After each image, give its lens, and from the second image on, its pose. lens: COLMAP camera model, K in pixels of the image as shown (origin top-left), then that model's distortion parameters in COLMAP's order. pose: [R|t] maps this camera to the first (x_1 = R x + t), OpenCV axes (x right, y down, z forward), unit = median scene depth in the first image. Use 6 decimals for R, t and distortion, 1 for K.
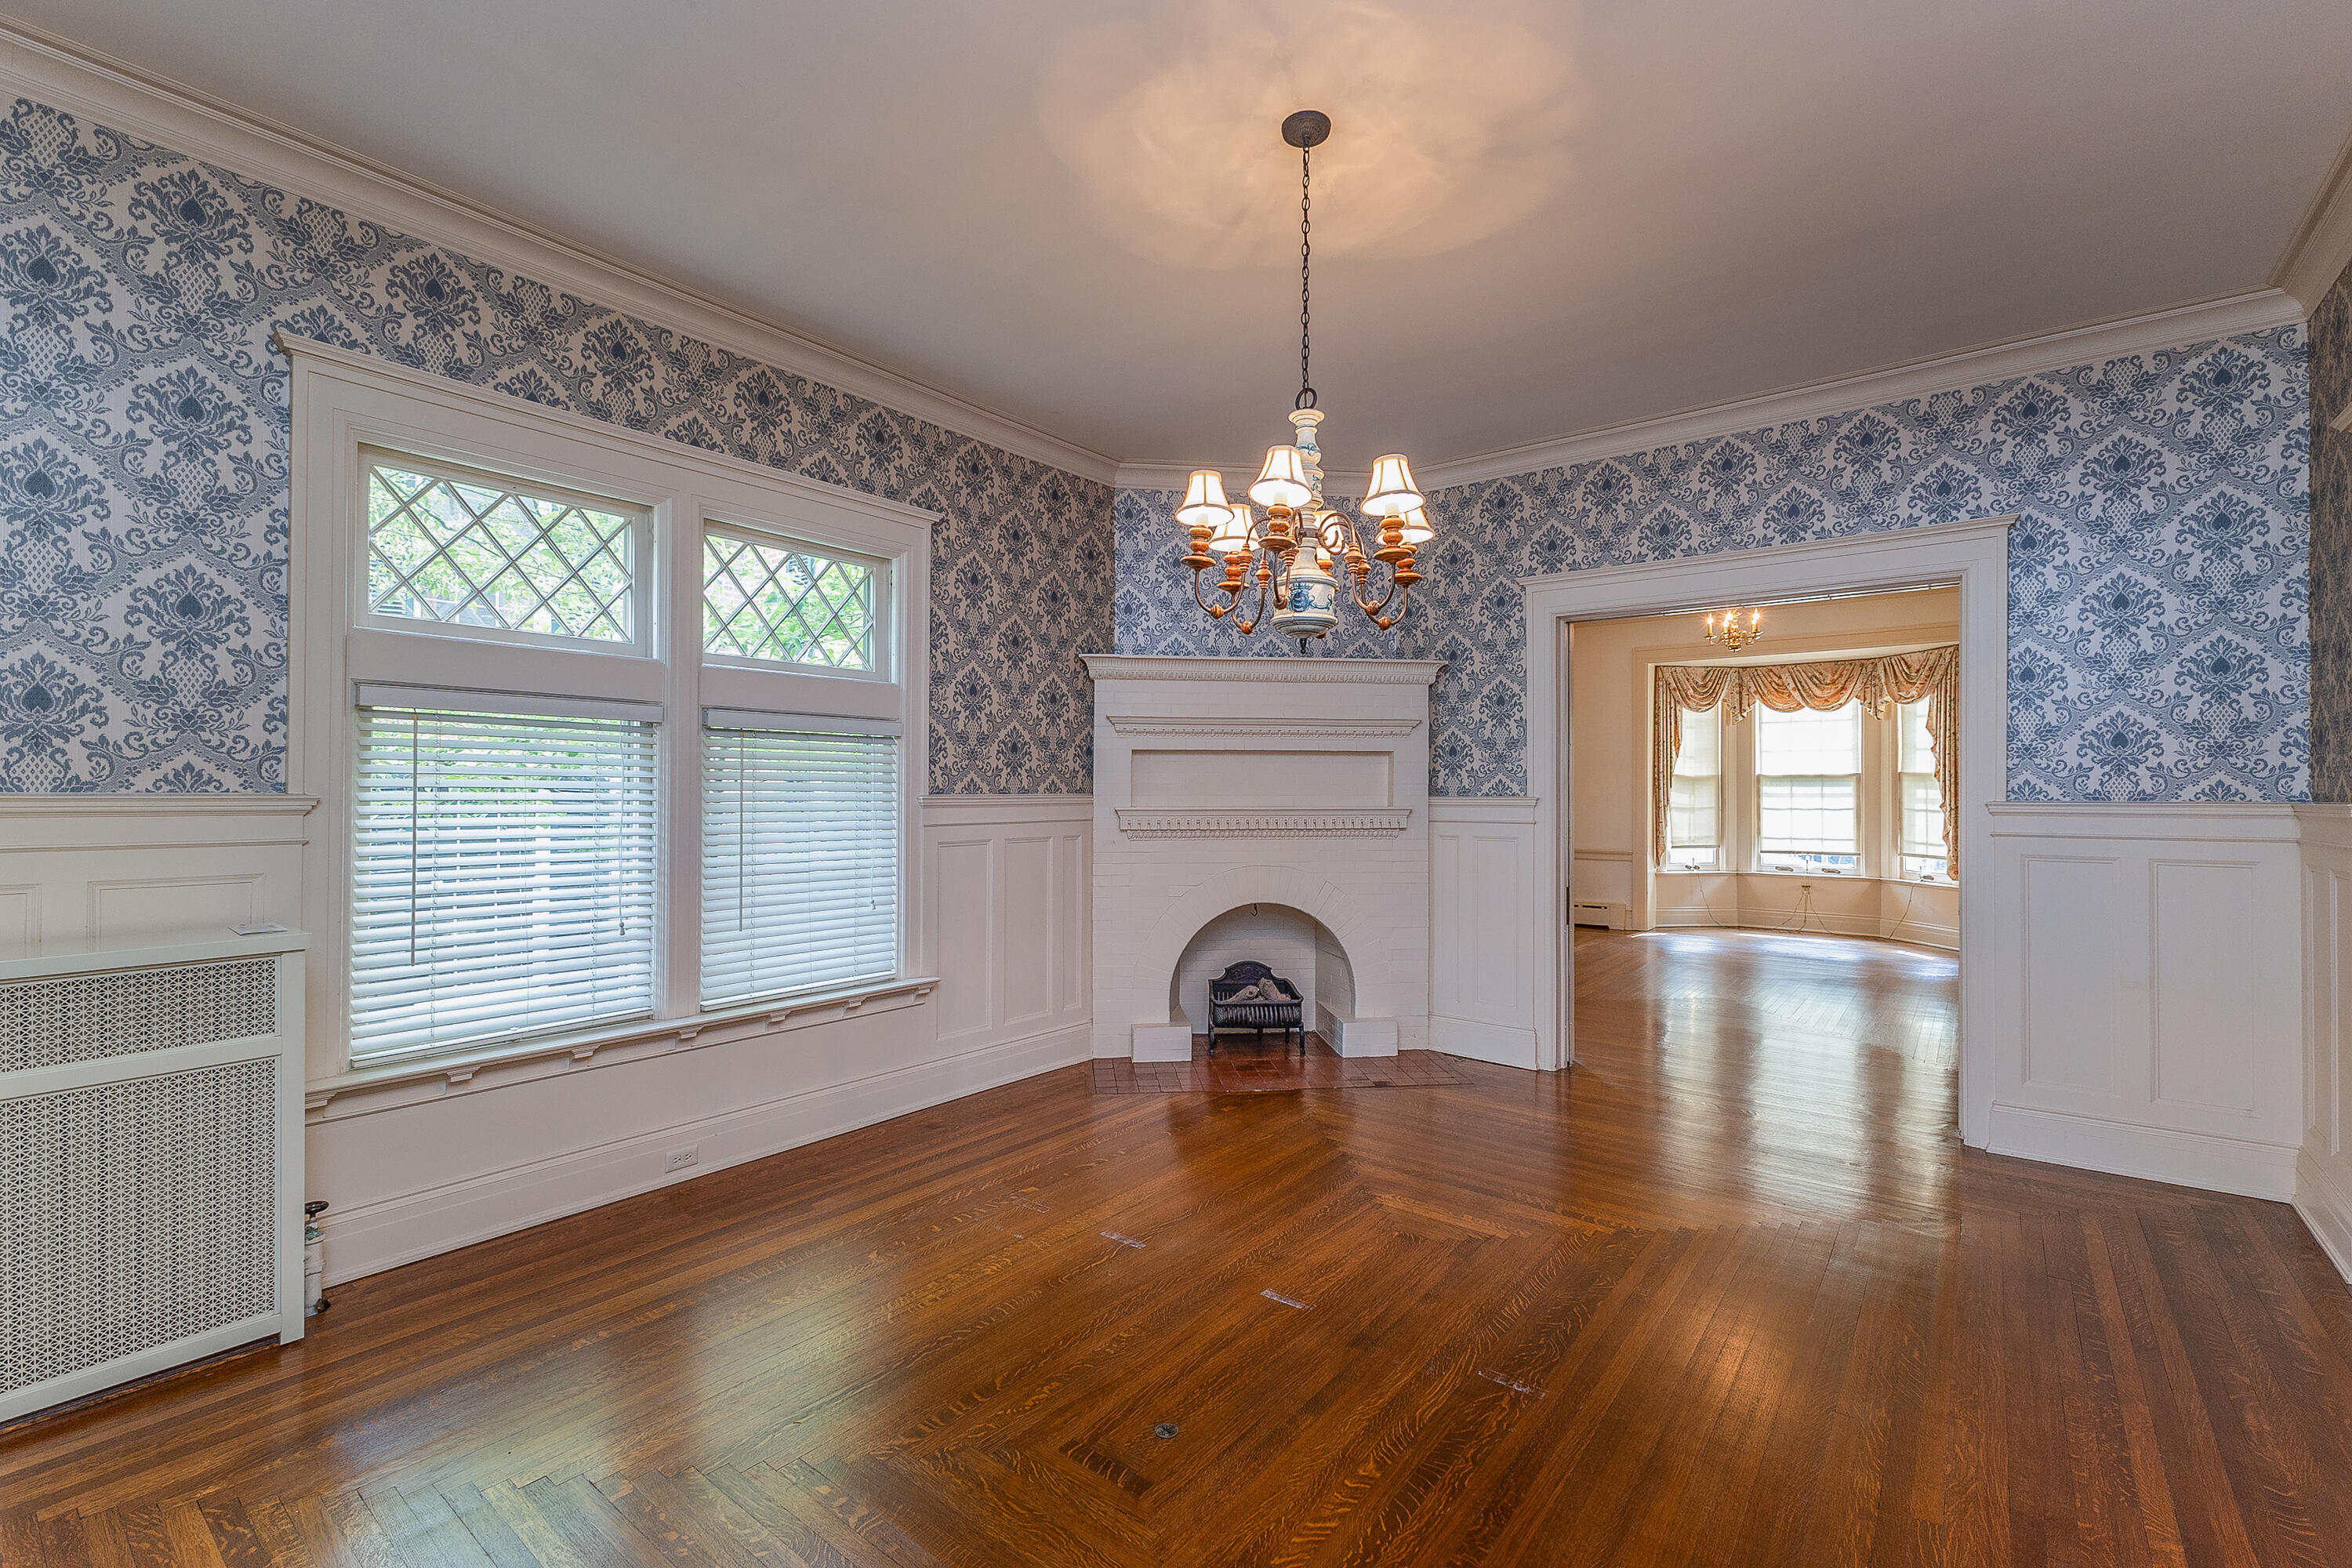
lens RADIAL K [[1024.3, 0, 1165.9], [0, 1024.3, 782.3], [0, 0, 1]] dist [0.001971, -0.000059]
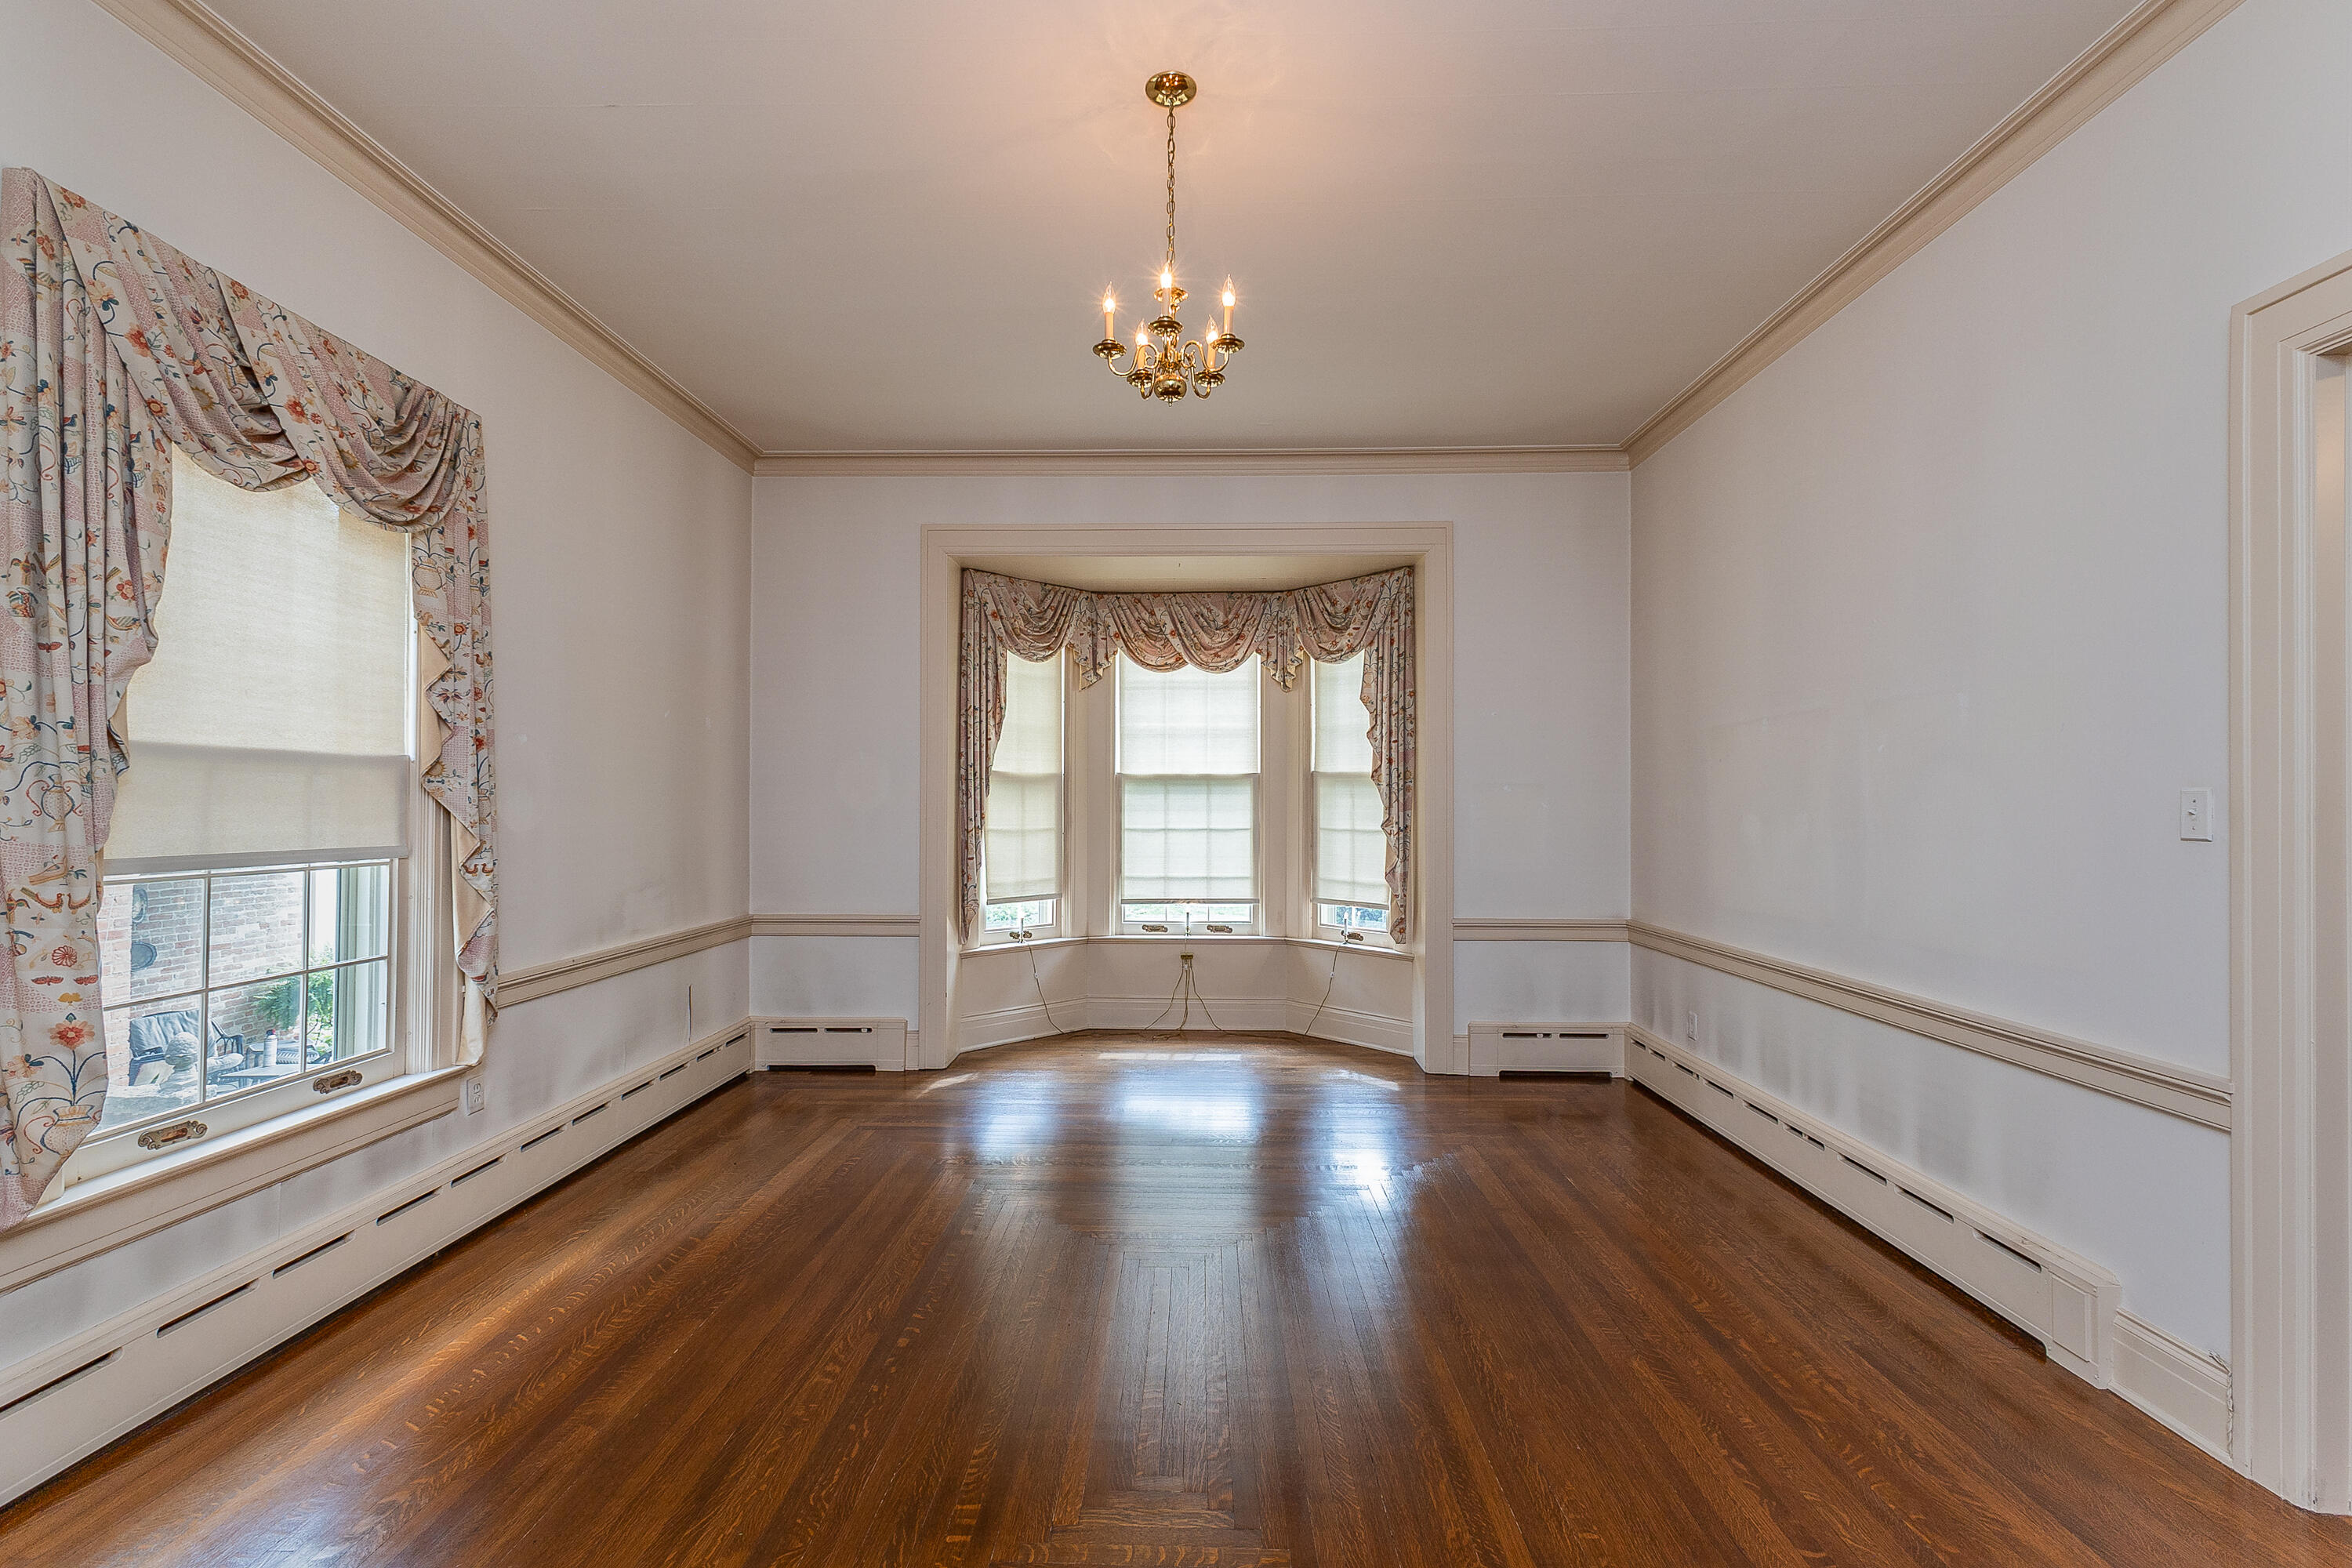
lens RADIAL K [[1022.0, 0, 1171.7], [0, 1022.0, 796.5], [0, 0, 1]] dist [0.002159, 0.000392]
pose [[0.807889, 0.004727, 0.589316, 0.257146], [-0.004696, 0.999988, -0.001584, 0.006668], [-0.589316, -0.001488, 0.807901, 0.513356]]
